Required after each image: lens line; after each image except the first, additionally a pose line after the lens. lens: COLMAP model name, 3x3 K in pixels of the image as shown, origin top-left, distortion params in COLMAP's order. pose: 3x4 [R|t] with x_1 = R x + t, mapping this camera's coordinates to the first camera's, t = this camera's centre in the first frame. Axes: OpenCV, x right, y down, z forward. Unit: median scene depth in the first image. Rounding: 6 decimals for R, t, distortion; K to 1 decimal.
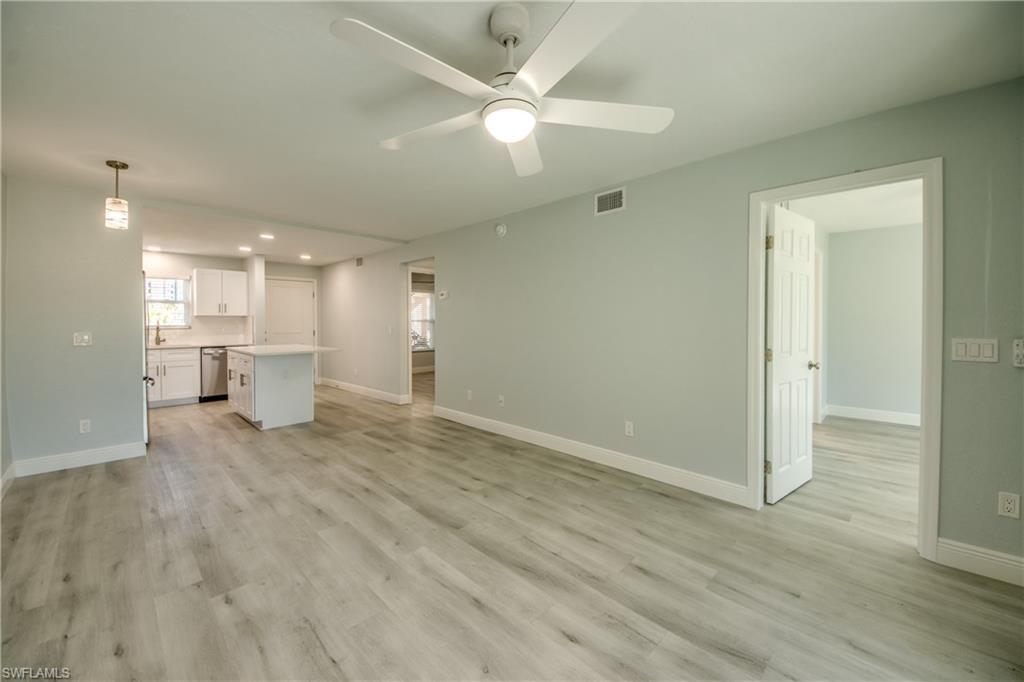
lens RADIAL K [[389.9, 0, 519.7], [0, 389.9, 325.2], [0, 0, 1]] dist [0.005259, -0.009425]
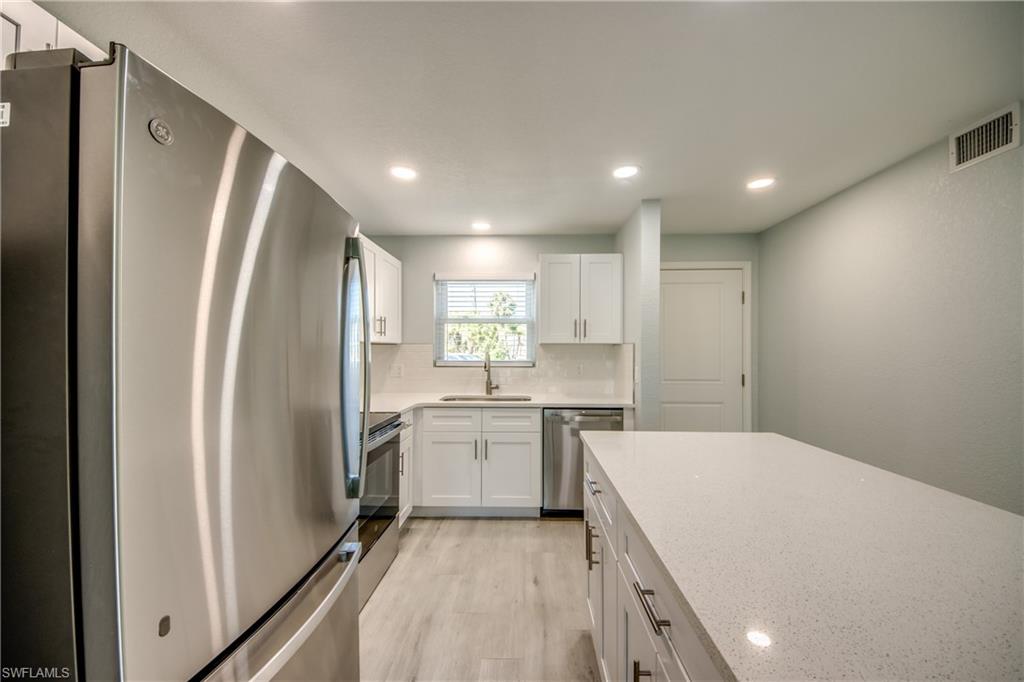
lens RADIAL K [[389.9, 0, 508.6], [0, 389.9, 348.8], [0, 0, 1]] dist [0.005259, -0.009425]
pose [[0.655945, -0.000798, -0.754808, -0.900832], [-0.011214, 0.999879, -0.010803, -0.022024], [0.754725, 0.015550, 0.655857, 1.221782]]
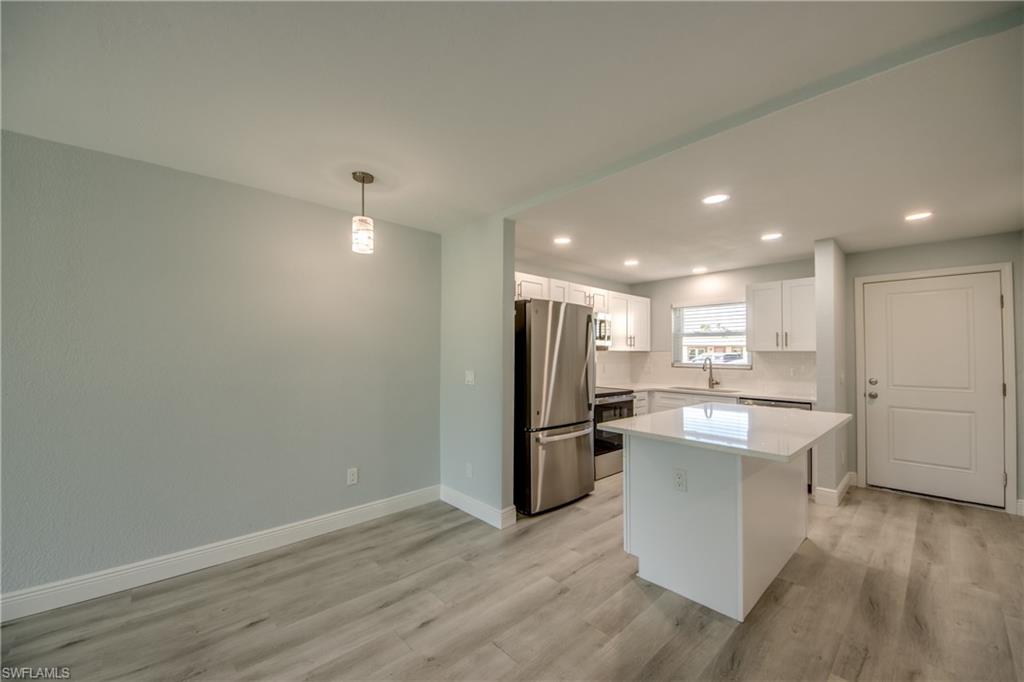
lens RADIAL K [[389.9, 0, 507.6], [0, 389.9, 343.2], [0, 0, 1]] dist [0.005259, -0.009425]
pose [[-0.060450, -0.025295, -0.997851, -0.188835], [-0.016720, 0.999564, -0.024326, -0.029181], [0.998031, 0.015214, -0.060846, 1.201111]]
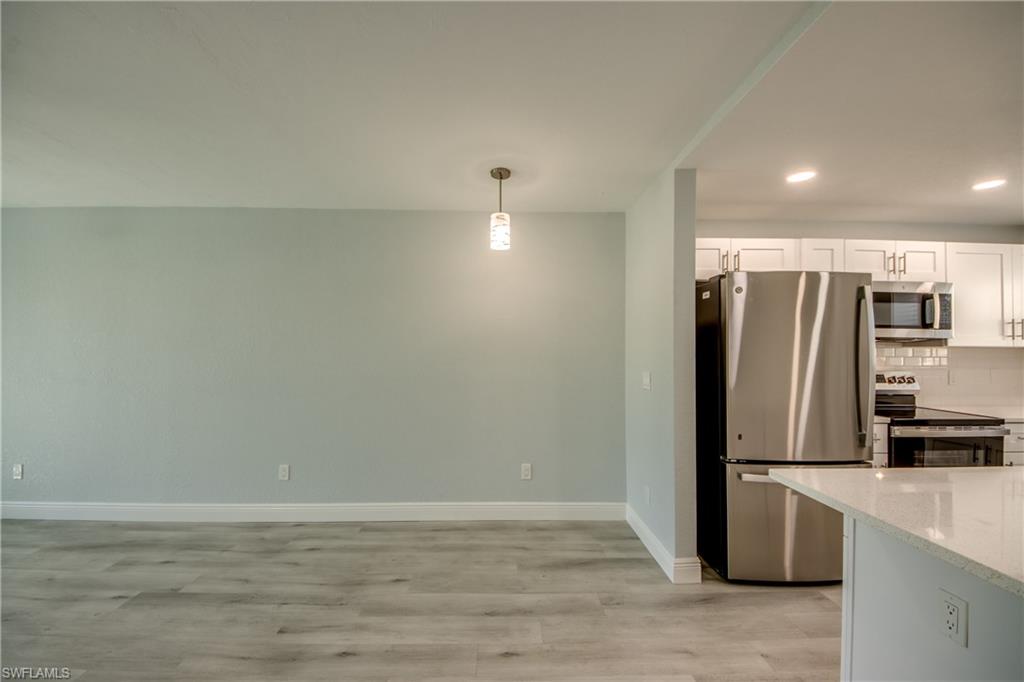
lens RADIAL K [[389.9, 0, 508.1], [0, 389.9, 344.7], [0, 0, 1]] dist [0.005259, -0.009425]
pose [[-0.706896, -0.008942, -0.707261, -0.402170], [-0.012090, 0.999927, -0.000559, -0.034873], [0.707214, 0.008156, -0.706952, 1.411834]]
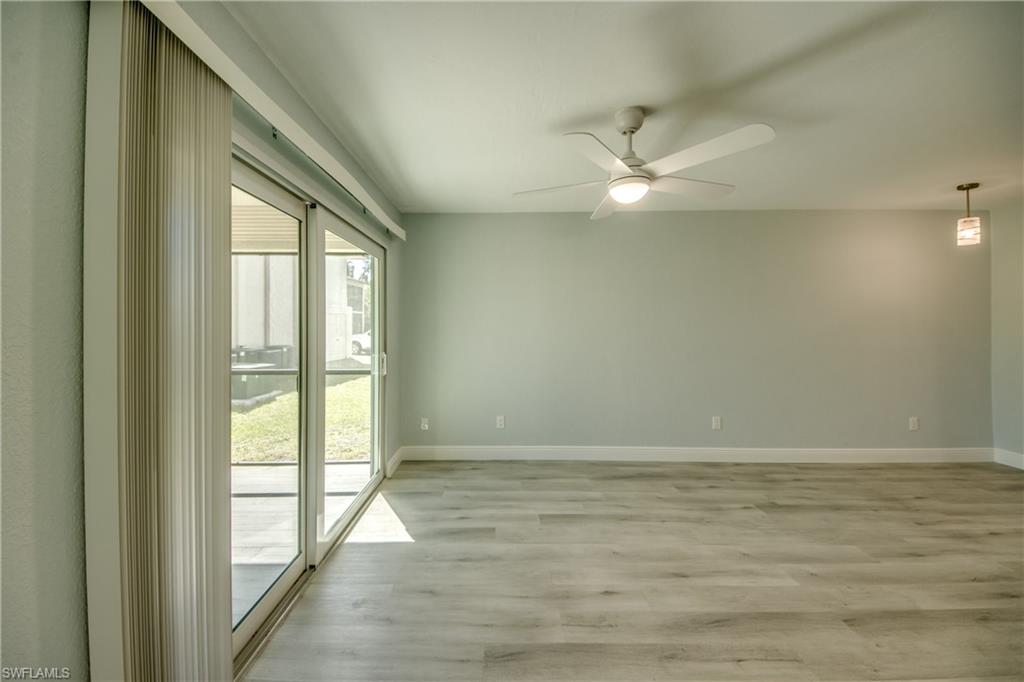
lens RADIAL K [[389.9, 0, 488.8], [0, 389.9, 324.1], [0, 0, 1]] dist [0.005259, -0.009425]
pose [[-0.737224, -0.000704, -0.675649, 0.585678], [-0.008918, 0.999922, 0.008688, -0.021798], [0.675590, 0.012431, -0.737173, 0.774971]]
